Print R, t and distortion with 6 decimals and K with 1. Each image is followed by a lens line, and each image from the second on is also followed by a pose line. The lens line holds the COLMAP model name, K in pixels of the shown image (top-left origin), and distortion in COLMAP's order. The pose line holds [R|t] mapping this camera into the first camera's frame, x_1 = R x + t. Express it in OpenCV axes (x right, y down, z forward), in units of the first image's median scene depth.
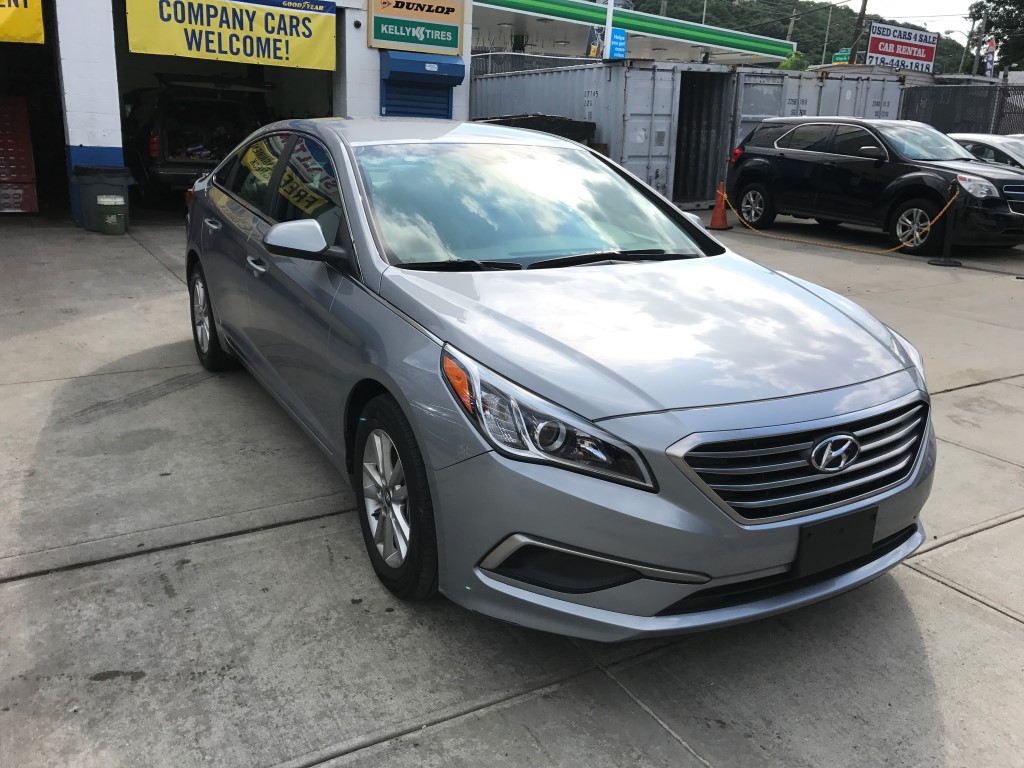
lens RADIAL K [[844.5, 0, 496.1], [0, 844.5, 379.2], [0, 0, 1]] dist [0.012944, -0.008116]
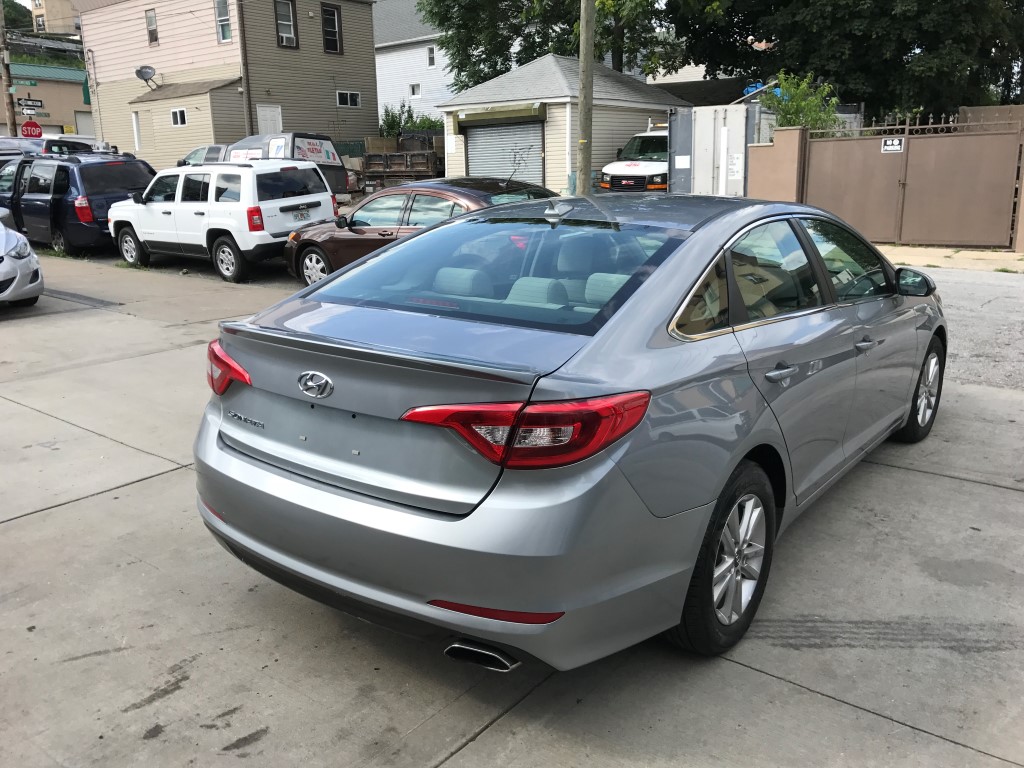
lens RADIAL K [[844.5, 0, 500.9], [0, 844.5, 367.7], [0, 0, 1]] dist [0.012944, -0.008116]
pose [[-0.385926, -0.237041, 0.891556, -0.973530], [0.258108, 0.900086, 0.351036, -0.548536], [-0.885687, 0.365592, -0.286184, 1.610731]]
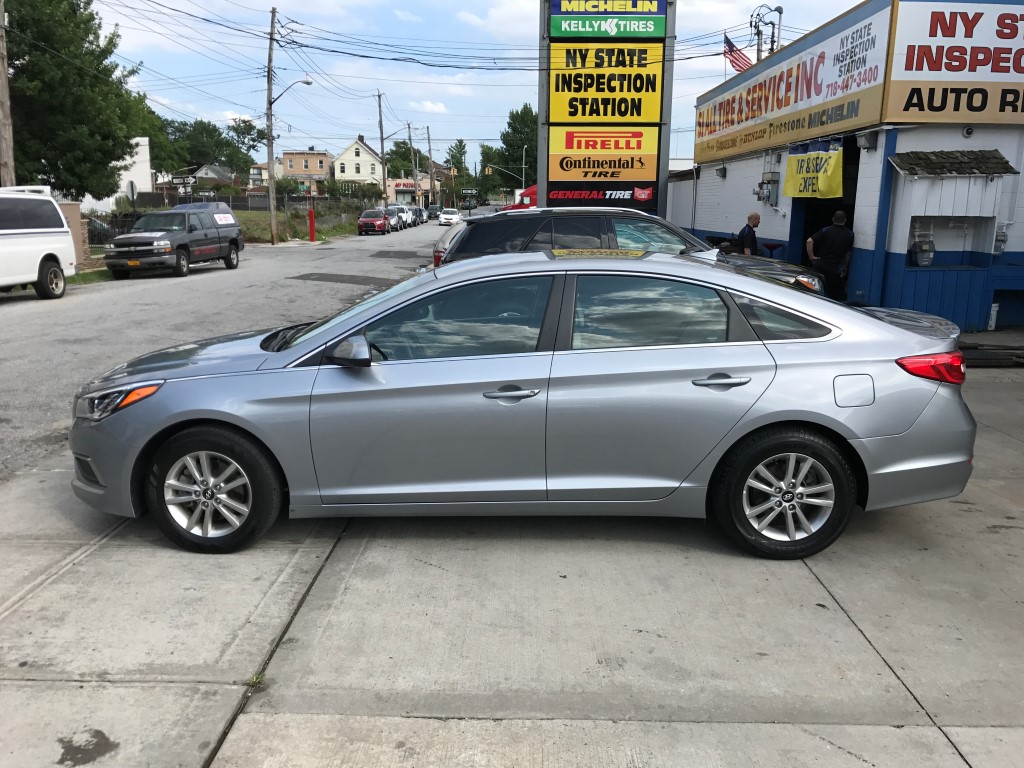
lens RADIAL K [[844.5, 0, 507.9], [0, 844.5, 380.9], [0, 0, 1]] dist [0.012944, -0.008116]
pose [[-0.506915, 0.128404, -0.852379, 0.999266], [-0.267123, 0.916765, 0.296963, -0.499142], [0.819562, 0.378226, -0.430422, 1.616695]]
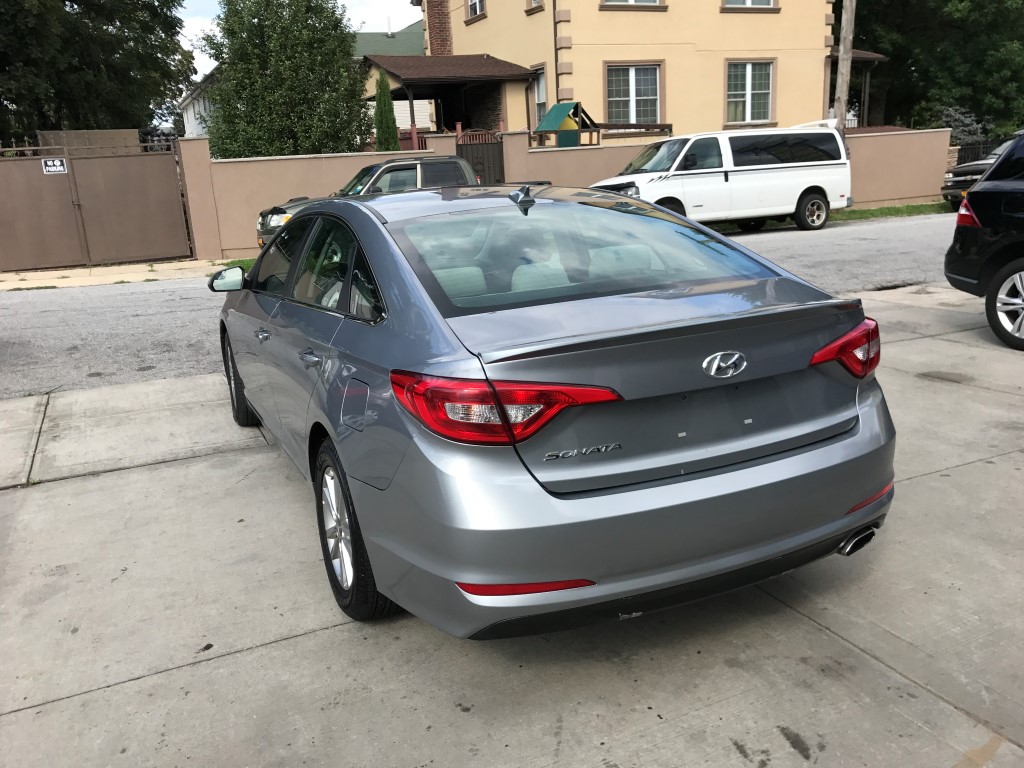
lens RADIAL K [[844.5, 0, 496.6], [0, 844.5, 379.9], [0, 0, 1]] dist [0.012944, -0.008116]
pose [[-0.995695, -0.004741, 0.092568, -0.261699], [0.043200, 0.859853, 0.508711, -0.655604], [-0.082007, 0.510520, -0.855946, 2.087268]]
